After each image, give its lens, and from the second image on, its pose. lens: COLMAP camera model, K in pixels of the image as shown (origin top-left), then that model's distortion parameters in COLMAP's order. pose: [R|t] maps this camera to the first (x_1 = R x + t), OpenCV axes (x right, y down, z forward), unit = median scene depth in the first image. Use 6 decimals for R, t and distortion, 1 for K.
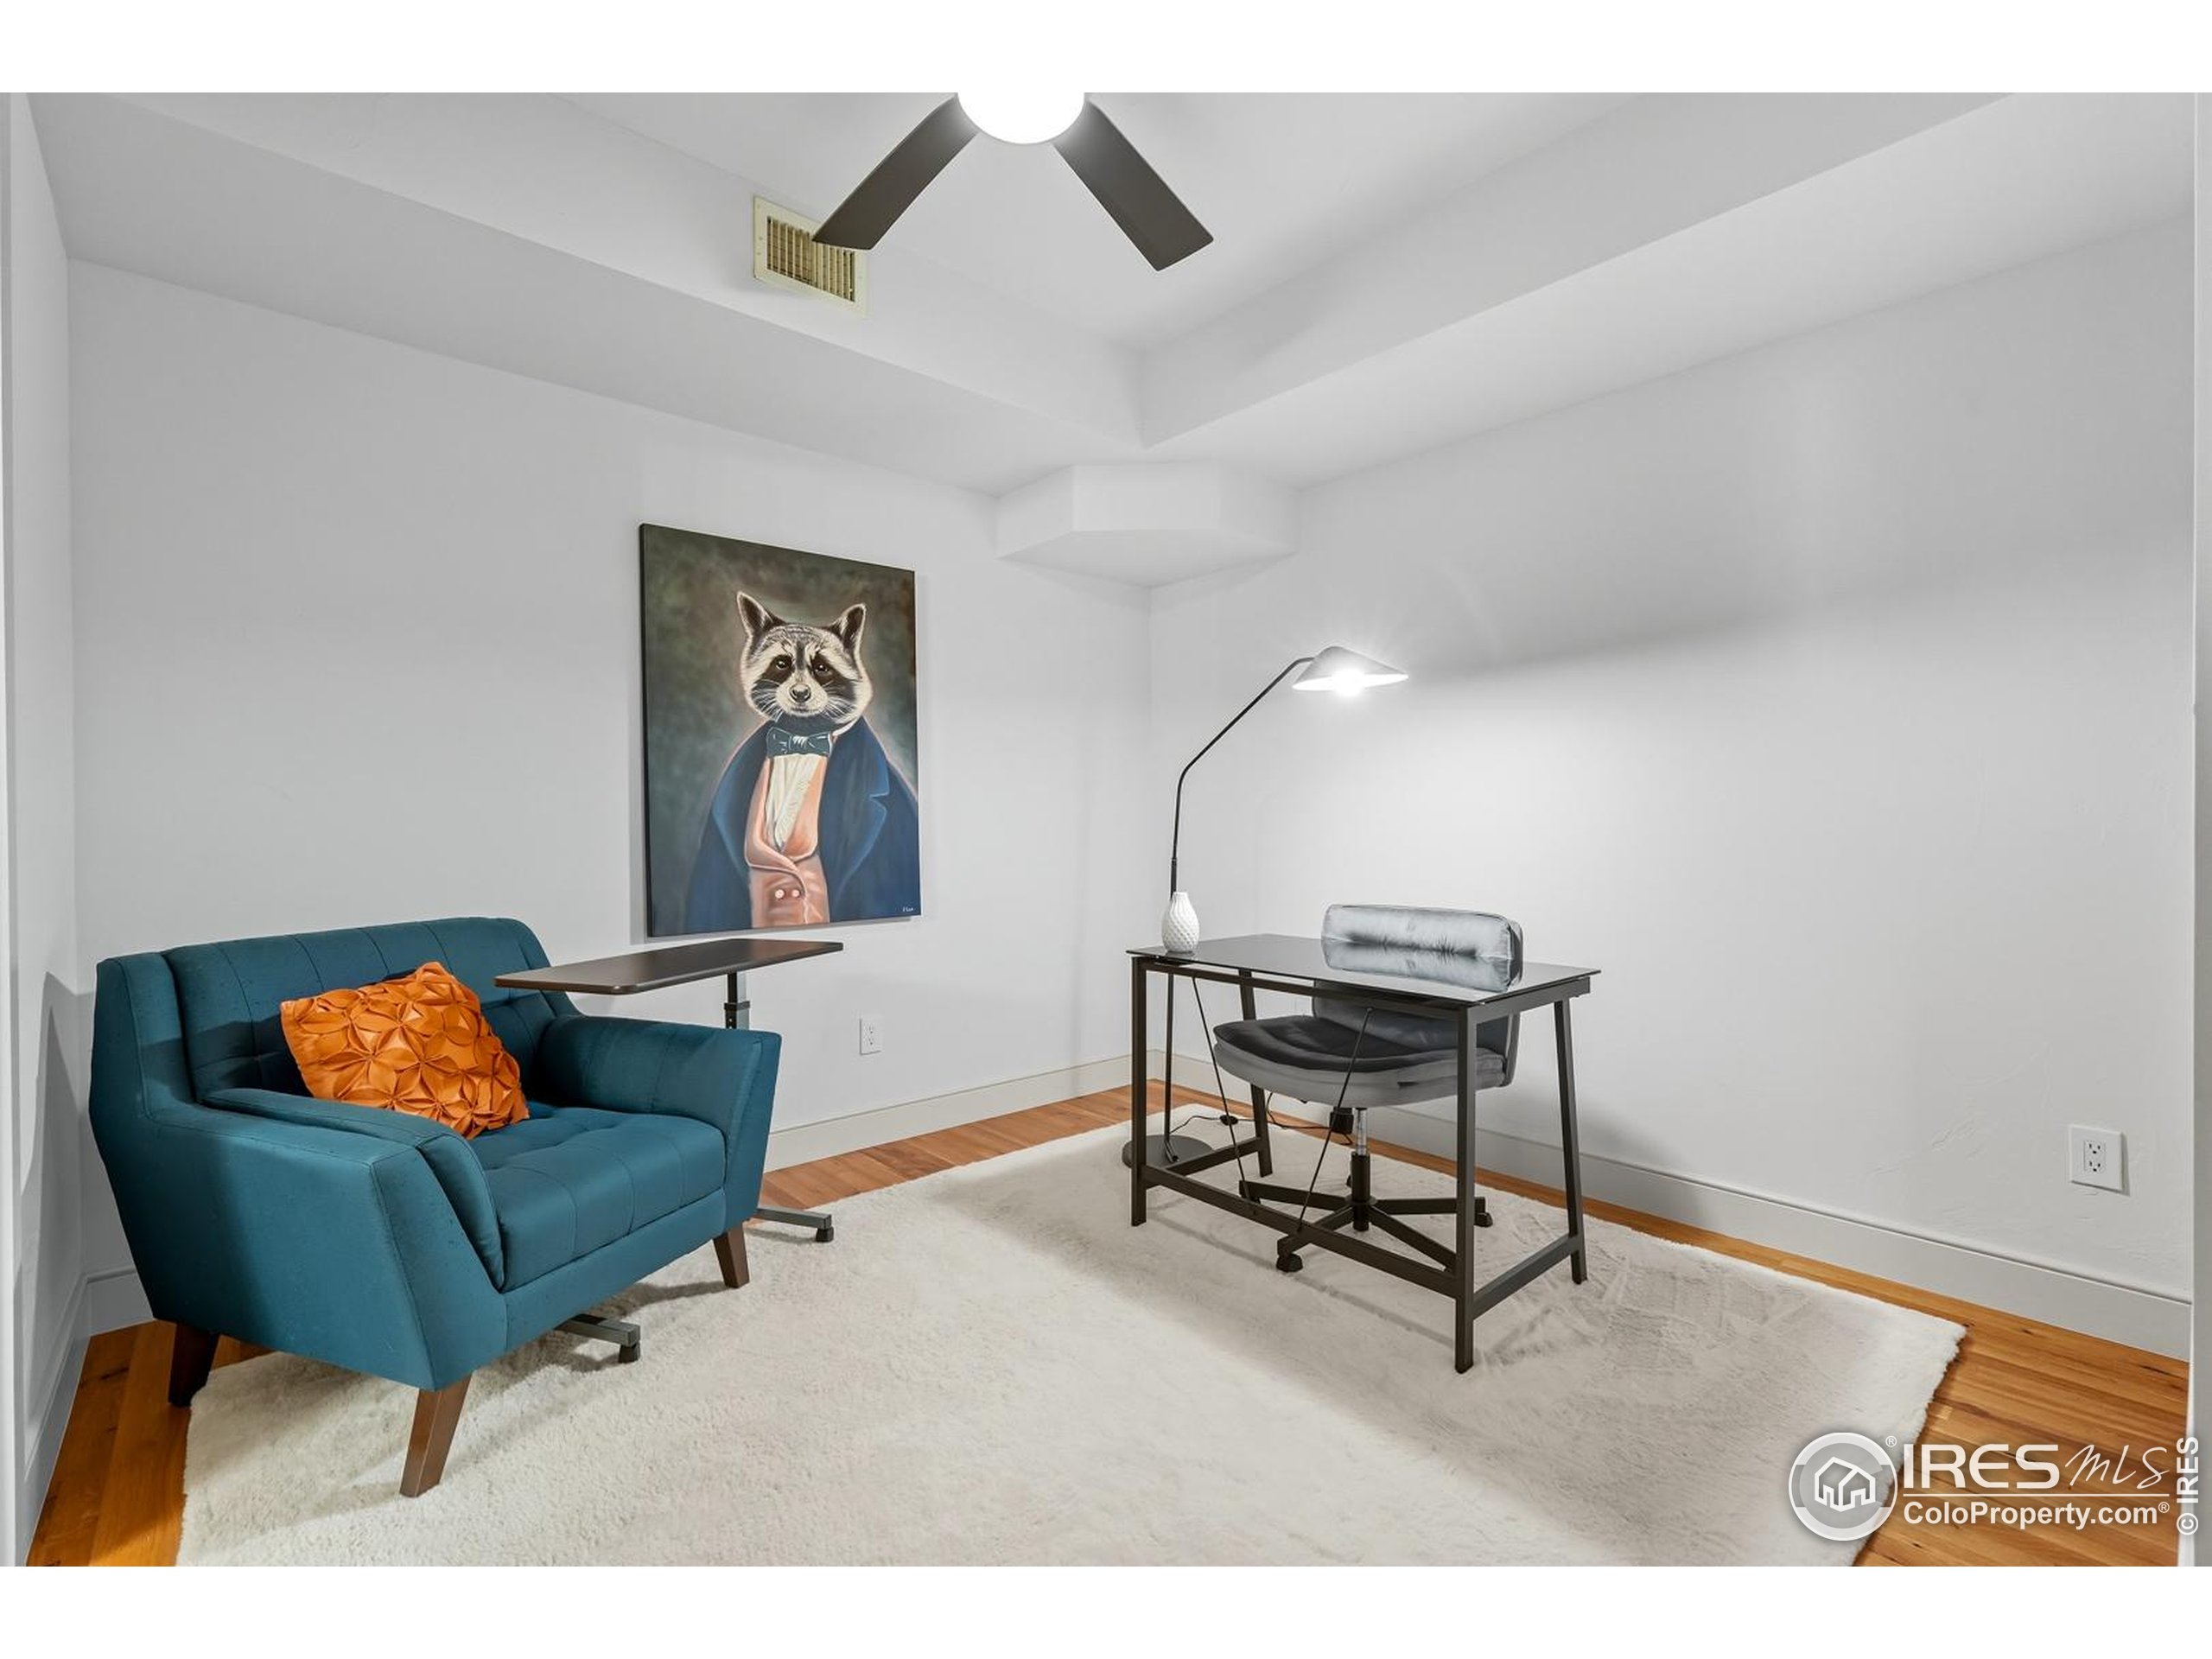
lens RADIAL K [[999.8, 0, 1106.0], [0, 999.8, 829.5], [0, 0, 1]] dist [-0.001301, -0.000308]
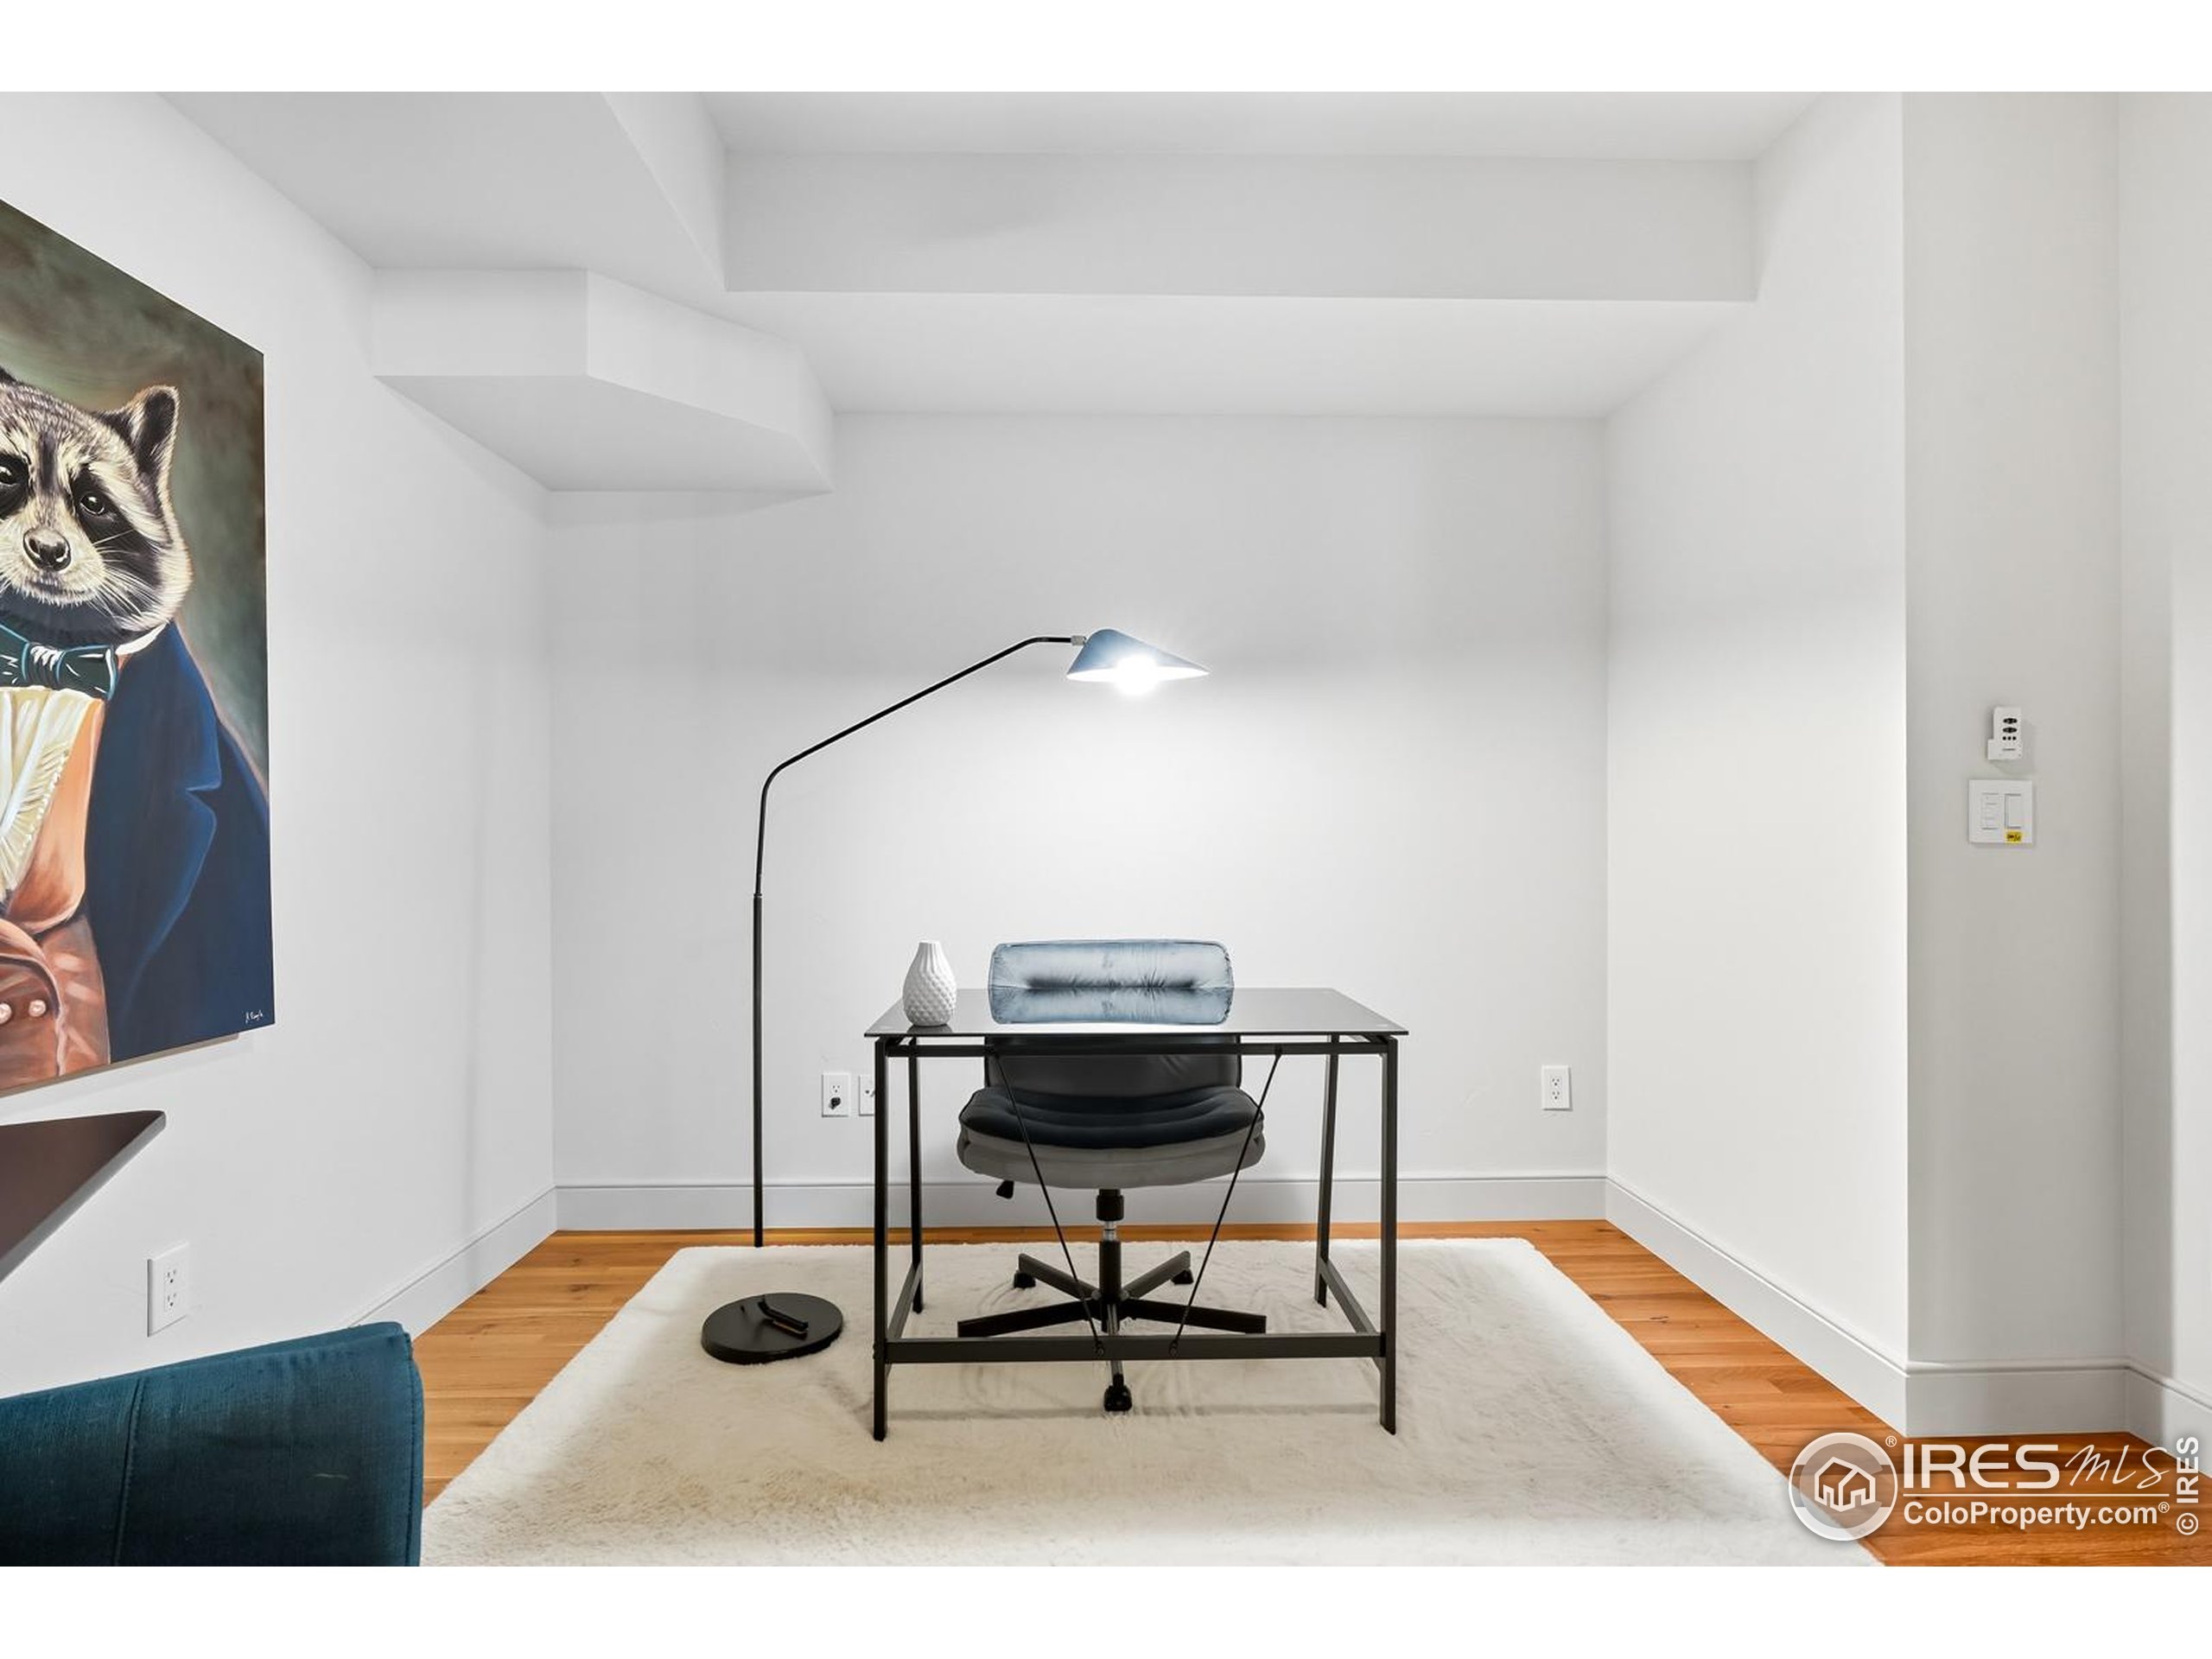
lens RADIAL K [[1073.1, 0, 1067.3], [0, 1073.1, 847.9], [0, 0, 1]] dist [0.025173, -0.027861]
pose [[0.650277, -0.003438, 0.759690, -0.369753], [0.004168, 0.999991, 0.000959, -0.004153], [-0.759686, 0.002543, 0.650285, 0.353640]]
